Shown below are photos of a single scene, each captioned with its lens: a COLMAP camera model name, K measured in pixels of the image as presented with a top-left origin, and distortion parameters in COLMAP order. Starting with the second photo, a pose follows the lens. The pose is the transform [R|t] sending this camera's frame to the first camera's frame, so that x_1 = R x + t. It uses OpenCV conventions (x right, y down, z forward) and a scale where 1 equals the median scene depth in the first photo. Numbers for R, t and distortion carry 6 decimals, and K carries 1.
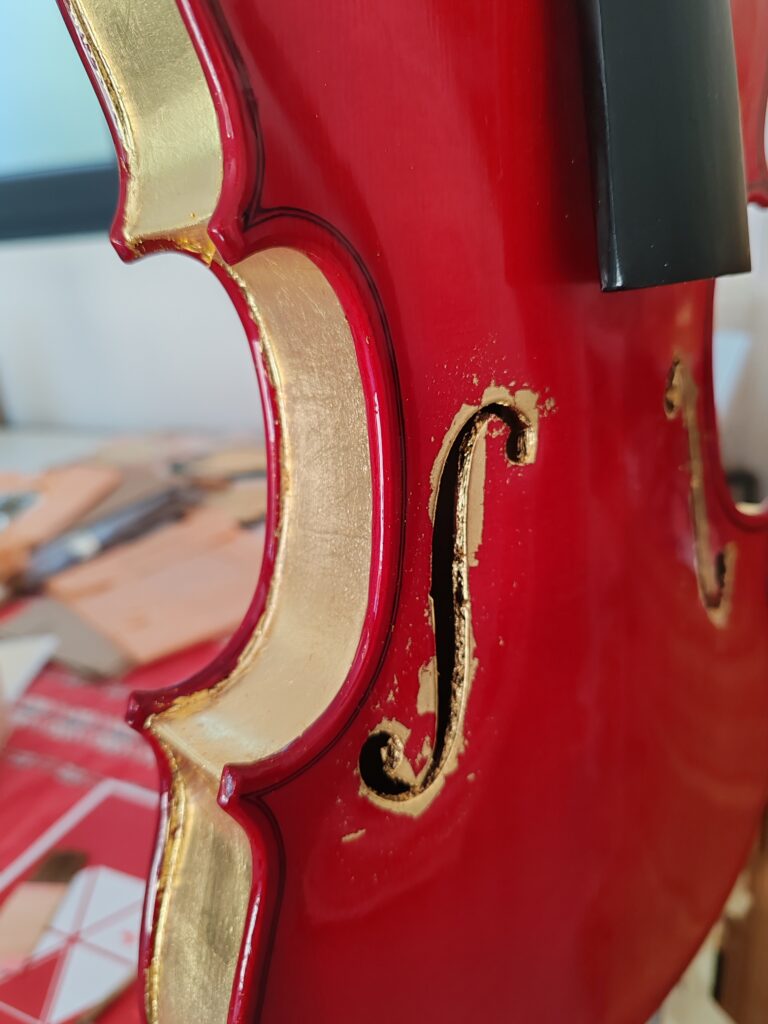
lens RADIAL K [[822.4, 0, 379.4], [0, 822.4, 513.8], [0, 0, 1]] dist [-0.012675, -0.010617]
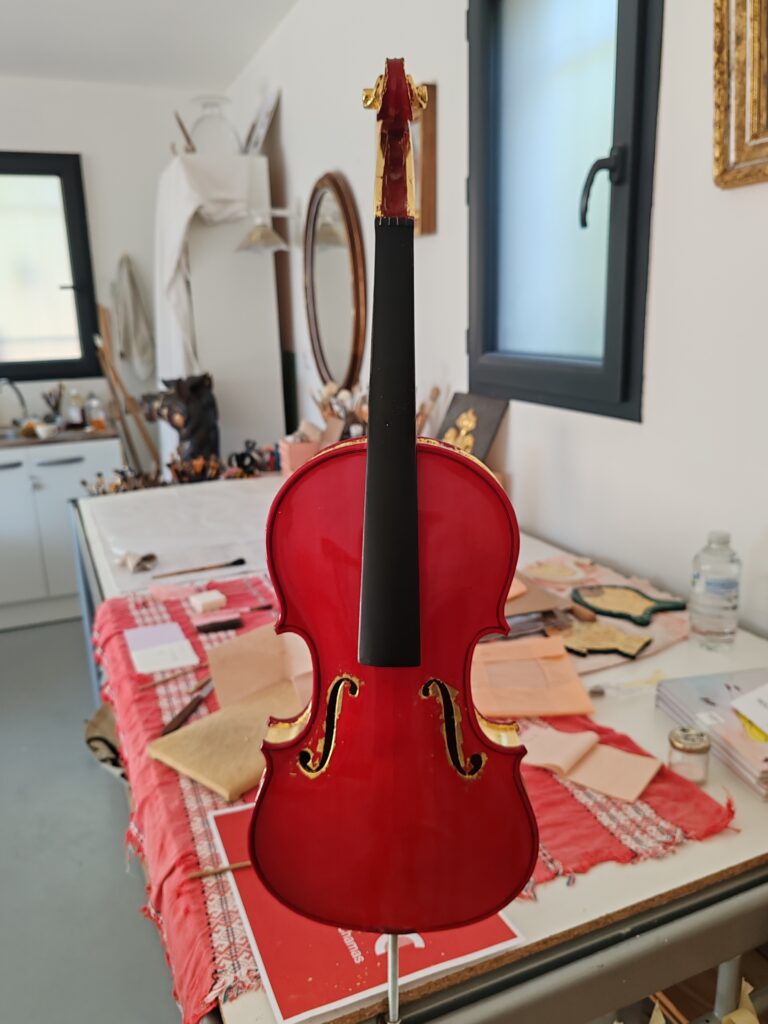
lens RADIAL K [[822.4, 0, 386.8], [0, 822.4, 504.9], [0, 0, 1]] dist [-0.012675, -0.010617]
pose [[0.746058, 0.216222, -0.629797, 2.411549], [-0.261775, 0.964897, 0.021171, -1.001658], [0.612267, 0.149070, 0.776471, -1.866954]]
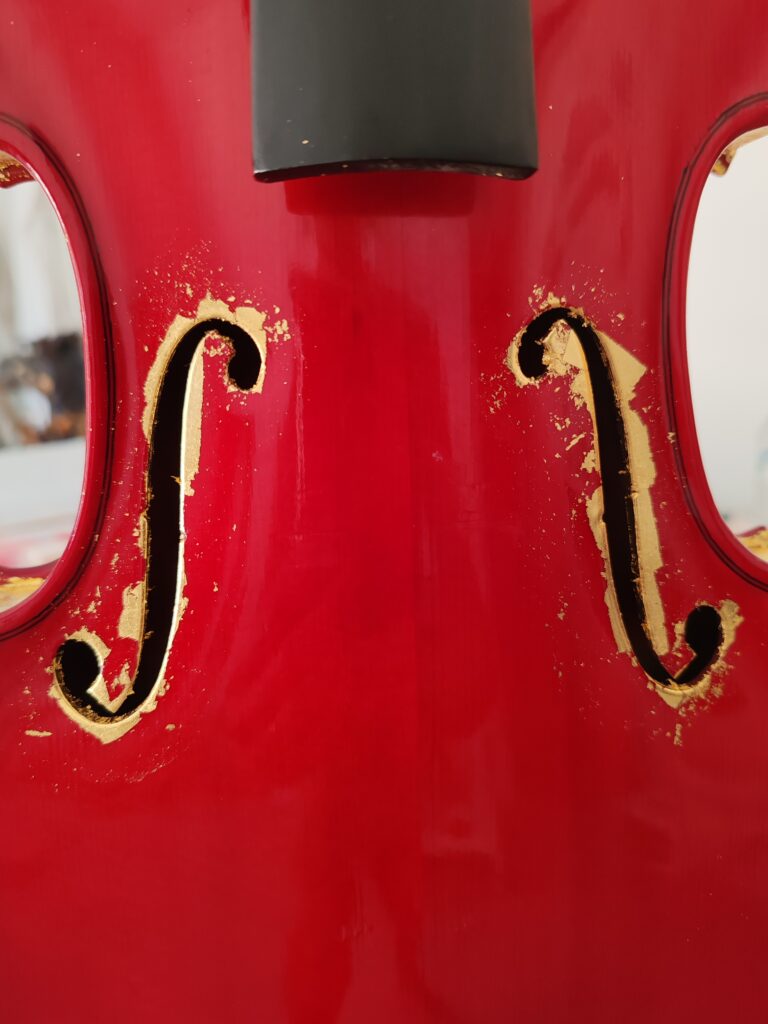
lens RADIAL K [[822.4, 0, 381.5], [0, 822.4, 517.4], [0, 0, 1]] dist [-0.012675, -0.010617]
pose [[0.814031, 0.170929, -0.555101, 0.829483], [-0.210753, 0.977506, -0.008063, 0.050884], [0.541236, 0.123553, 0.831744, 0.354126]]
